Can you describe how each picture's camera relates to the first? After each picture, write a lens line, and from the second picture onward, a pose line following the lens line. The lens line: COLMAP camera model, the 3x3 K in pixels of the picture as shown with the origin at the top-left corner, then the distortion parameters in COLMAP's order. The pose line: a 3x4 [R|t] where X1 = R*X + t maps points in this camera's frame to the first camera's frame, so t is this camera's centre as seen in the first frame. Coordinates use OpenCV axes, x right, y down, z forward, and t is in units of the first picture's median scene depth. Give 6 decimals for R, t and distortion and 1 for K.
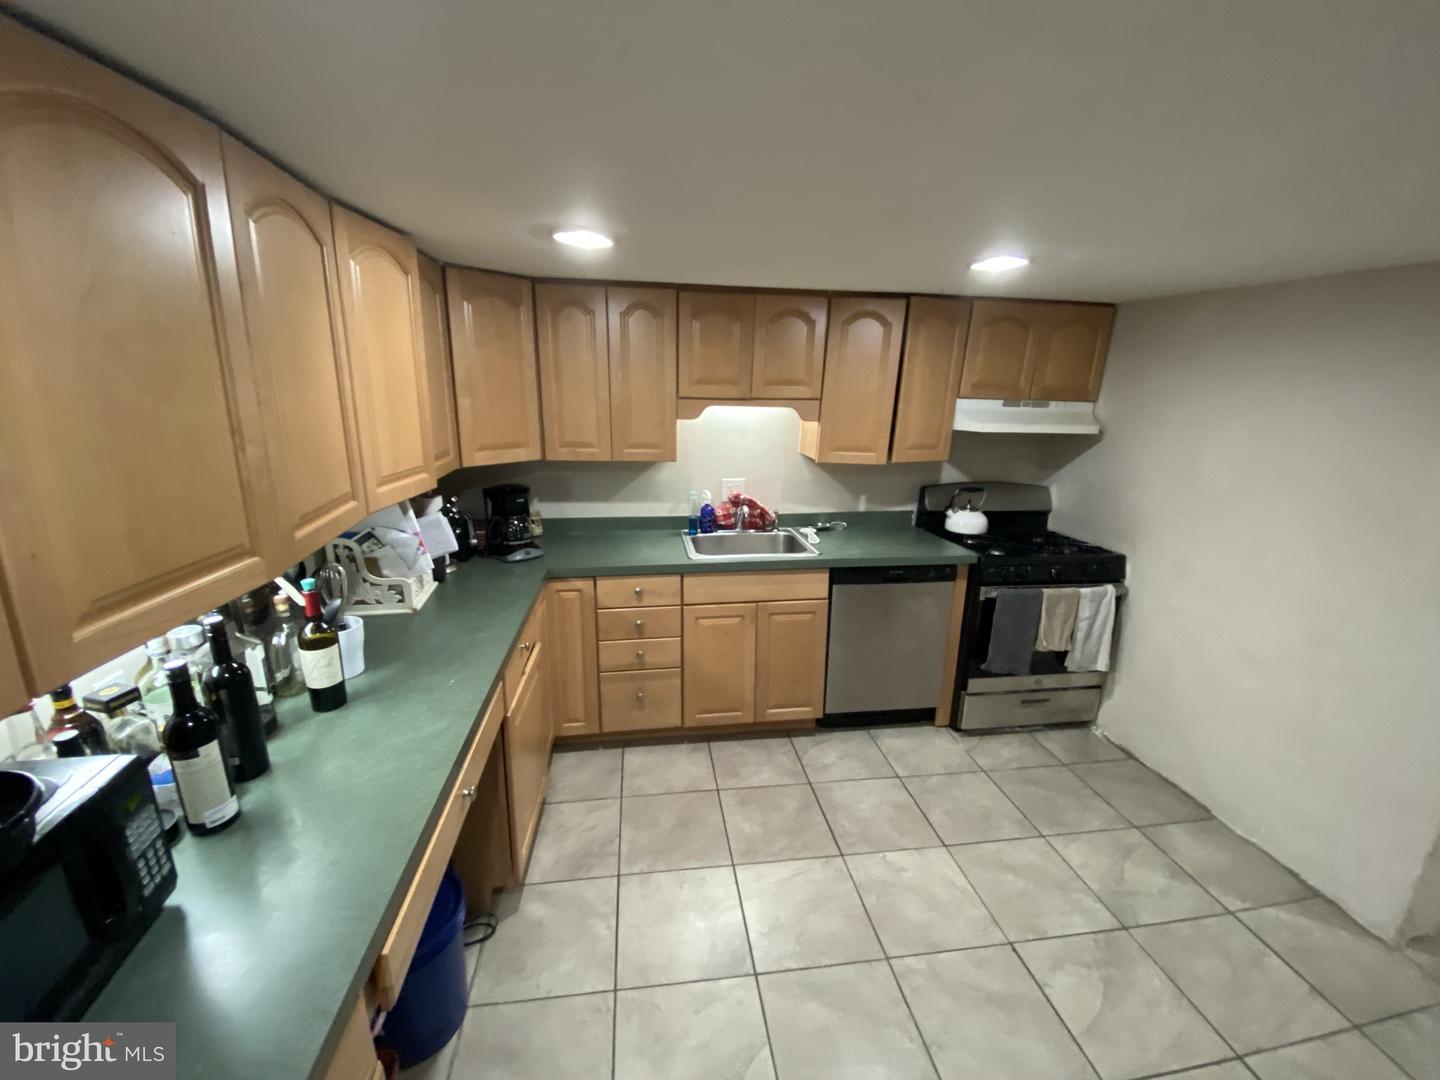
lens RADIAL K [[581.4, 0, 719.2], [0, 581.4, 538.7], [0, 0, 1]] dist [0.018587, -0.000246]
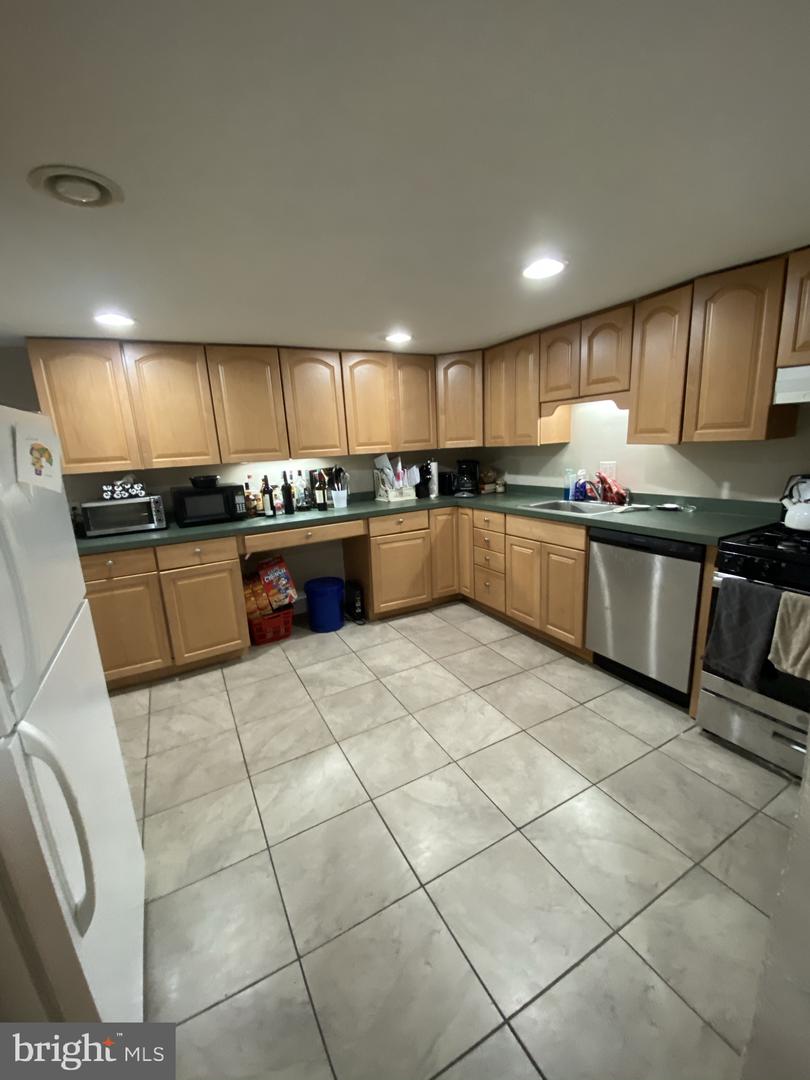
lens RADIAL K [[436.0, 0, 404.7], [0, 436.0, 539.3], [0, 0, 1]] dist [0.018587, -0.000246]
pose [[0.350591, 0.167963, -0.921344, 0.922021], [-0.183209, 0.977078, 0.108408, 0.047708], [0.918434, 0.130792, 0.373327, 0.286443]]
